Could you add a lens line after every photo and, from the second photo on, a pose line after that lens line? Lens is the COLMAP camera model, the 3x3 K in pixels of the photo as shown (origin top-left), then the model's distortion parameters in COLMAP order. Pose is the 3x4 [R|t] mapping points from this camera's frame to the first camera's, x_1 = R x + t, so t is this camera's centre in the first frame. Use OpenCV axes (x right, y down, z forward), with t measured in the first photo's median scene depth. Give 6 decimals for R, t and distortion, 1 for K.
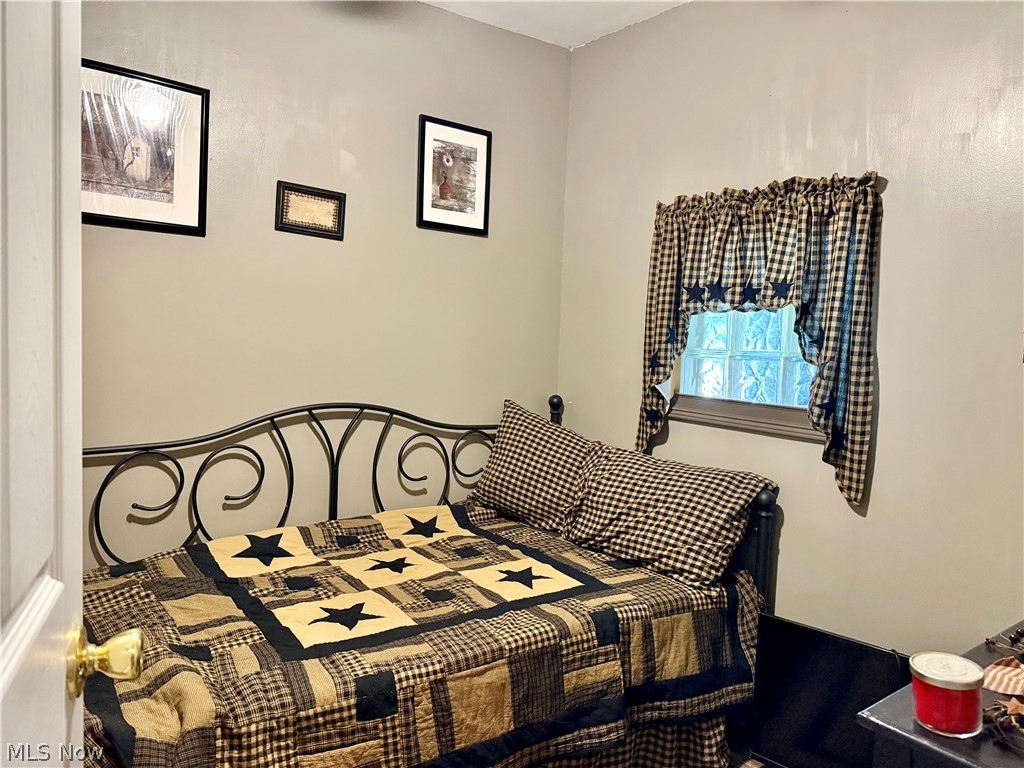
lens RADIAL K [[727.6, 0, 514.1], [0, 727.6, 383.4], [0, 0, 1]] dist [0.055640, -0.071490]
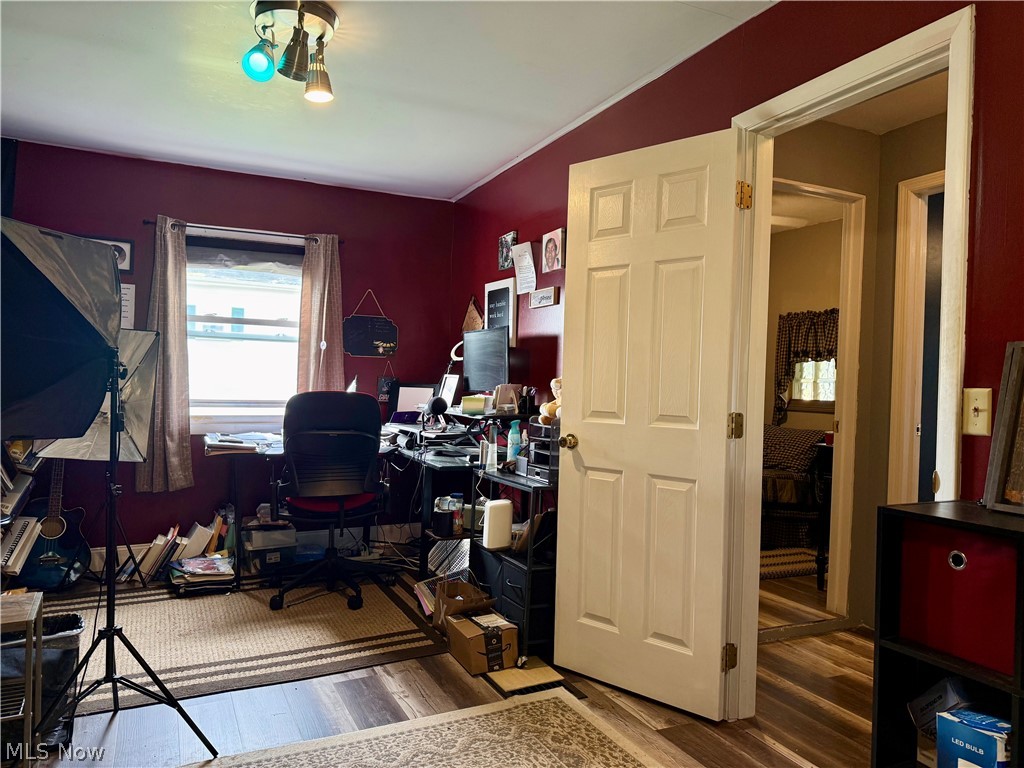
lens RADIAL K [[727.6, 0, 514.1], [0, 727.6, 383.4], [0, 0, 1]] dist [0.055640, -0.071490]
pose [[0.980374, -0.005787, -0.197063, -0.168430], [-0.008825, 0.997279, -0.073189, 0.143616], [0.196950, 0.073492, 0.977655, -1.401882]]
